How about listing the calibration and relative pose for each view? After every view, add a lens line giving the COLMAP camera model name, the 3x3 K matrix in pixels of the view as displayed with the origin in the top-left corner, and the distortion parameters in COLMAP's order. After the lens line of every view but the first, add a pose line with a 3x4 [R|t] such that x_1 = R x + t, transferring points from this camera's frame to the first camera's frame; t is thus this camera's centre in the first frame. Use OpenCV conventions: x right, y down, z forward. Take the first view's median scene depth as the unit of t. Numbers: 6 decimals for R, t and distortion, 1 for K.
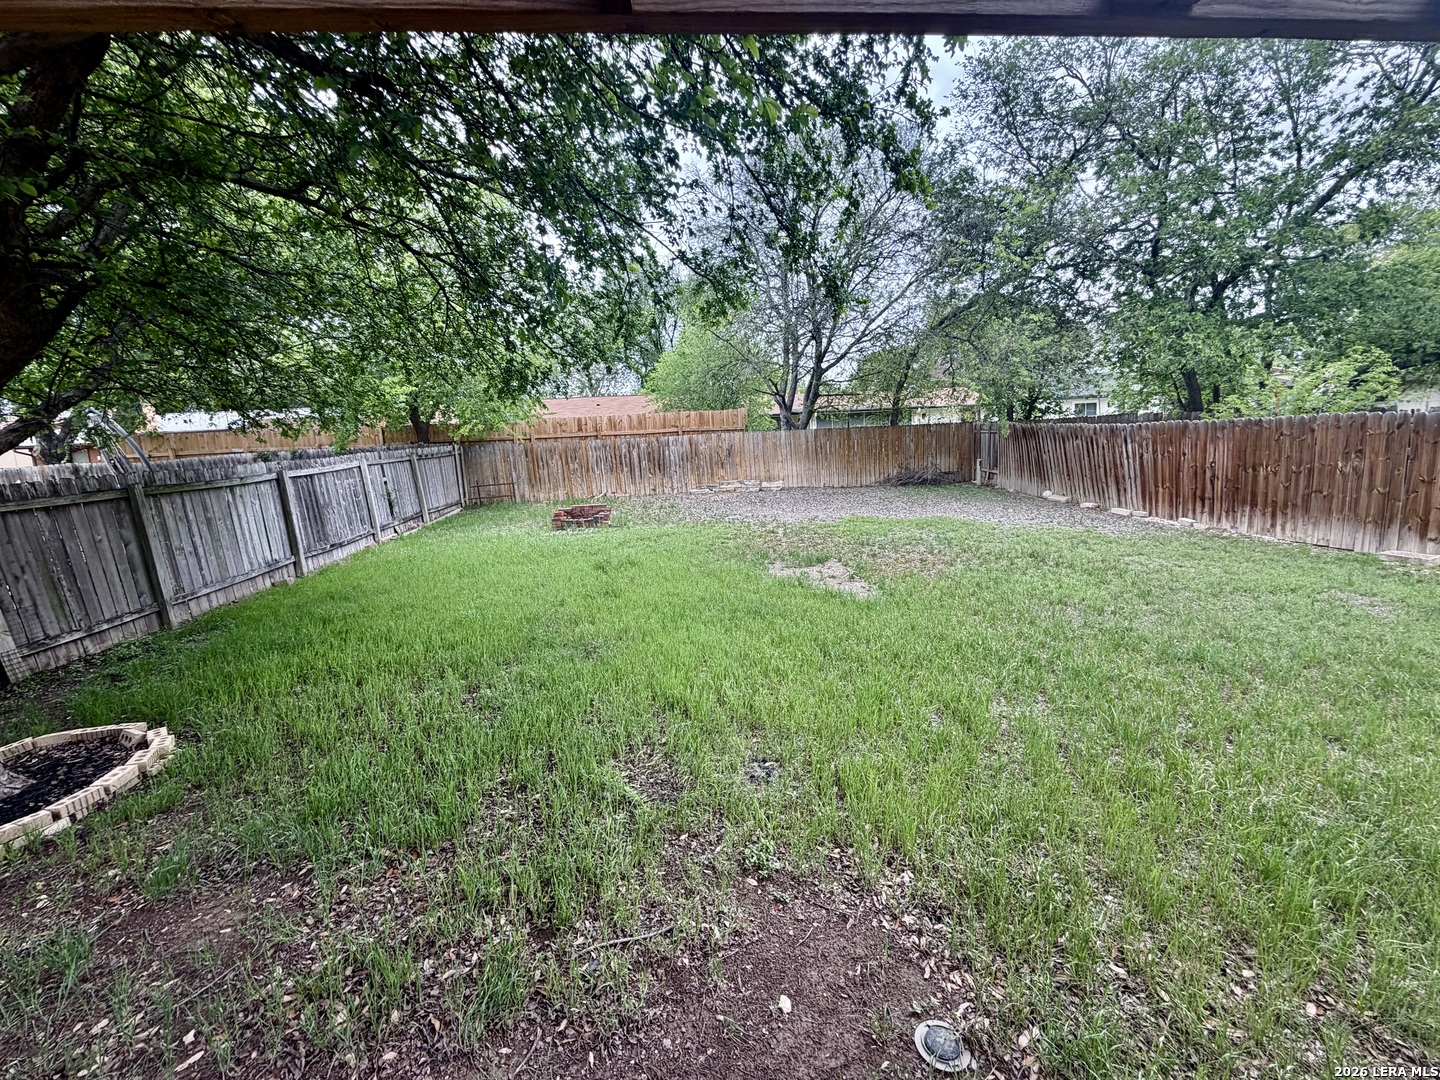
lens RADIAL K [[576.6, 0, 715.4], [0, 576.6, 538.7], [0, 0, 1]] dist [-0.000295, 0.000113]
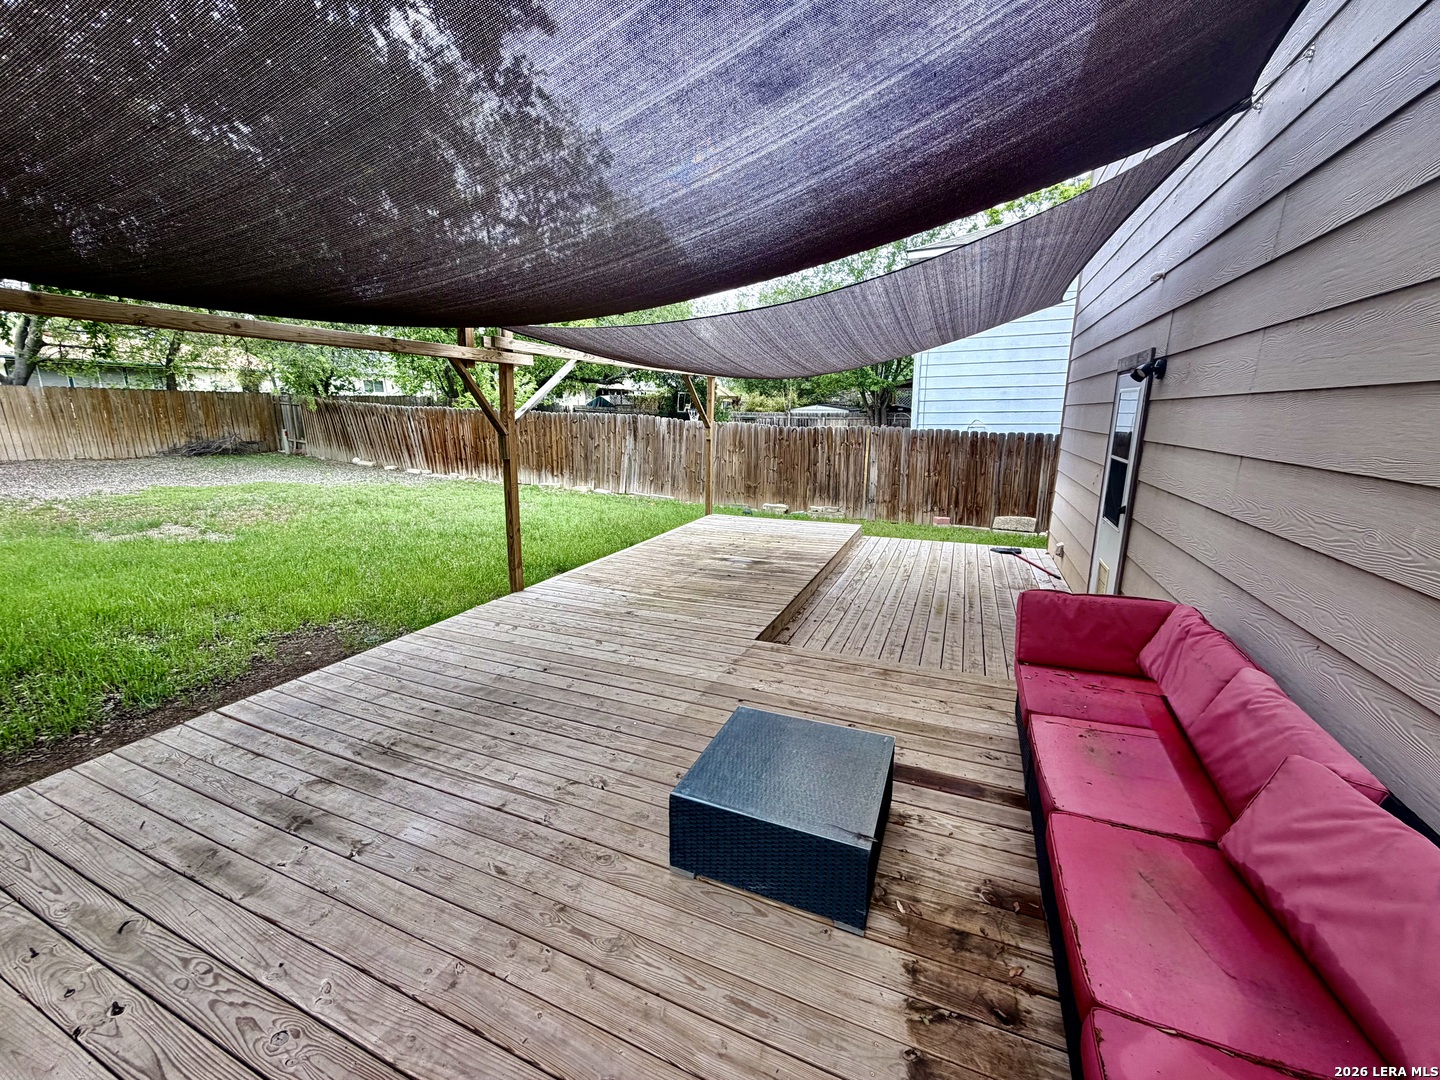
lens RADIAL K [[576.6, 0, 715.4], [0, 576.6, 538.7], [0, 0, 1]] dist [-0.000295, 0.000113]
pose [[0.465000, -0.141544, 0.873922, -0.180864], [0.099224, 0.989249, 0.107427, 0.035492], [-0.879733, 0.036761, 0.474045, -0.269816]]
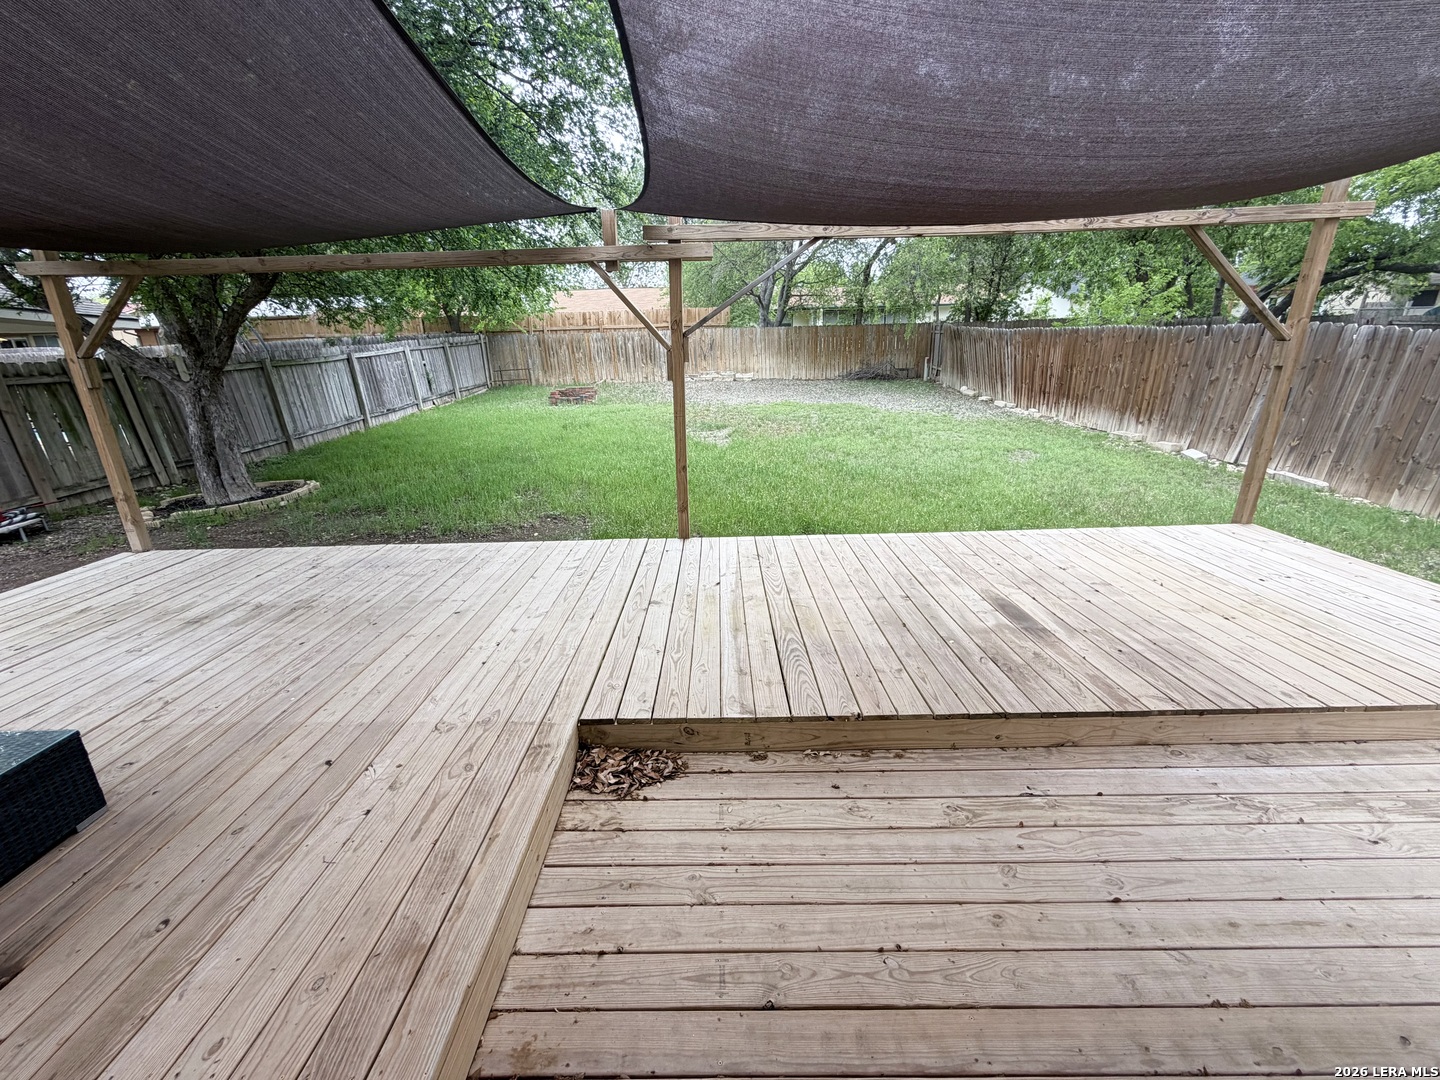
lens RADIAL K [[576.6, 0, 715.4], [0, 576.6, 538.7], [0, 0, 1]] dist [-0.000295, 0.000113]
pose [[0.996202, 0.046691, -0.073490, 0.201767], [-0.033231, 0.984052, 0.174748, 0.041245], [0.080477, -0.171642, 0.981867, -0.300062]]
